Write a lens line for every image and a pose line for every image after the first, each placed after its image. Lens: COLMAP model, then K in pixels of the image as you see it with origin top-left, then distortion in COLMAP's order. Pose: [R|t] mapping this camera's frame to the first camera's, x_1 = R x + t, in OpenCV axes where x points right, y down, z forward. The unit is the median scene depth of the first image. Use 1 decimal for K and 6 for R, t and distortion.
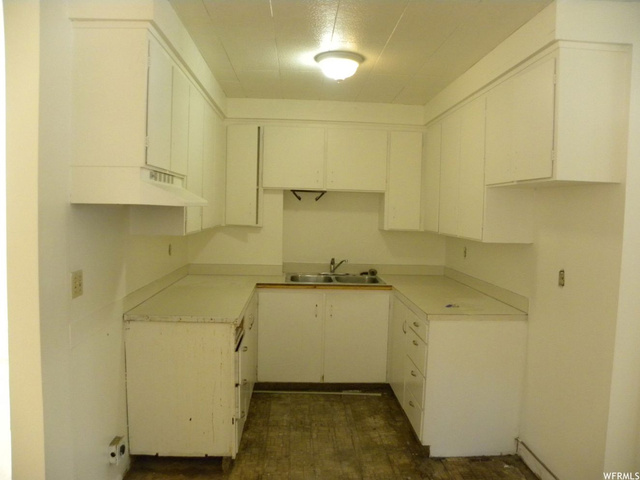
lens RADIAL K [[486.1, 0, 322.0], [0, 486.1, 240.0], [0, 0, 1]] dist [-0.153922, 0.090926]
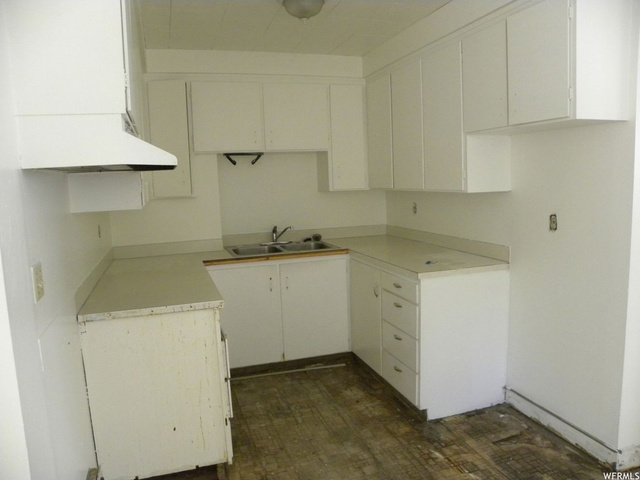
lens RADIAL K [[486.1, 0, 321.8], [0, 486.1, 239.2], [0, 0, 1]] dist [-0.153922, 0.090926]
pose [[0.963203, -0.091745, 0.252633, -0.171722], [0.076904, 0.994715, 0.068027, 0.008933], [-0.257539, -0.046095, 0.965168, 0.123358]]
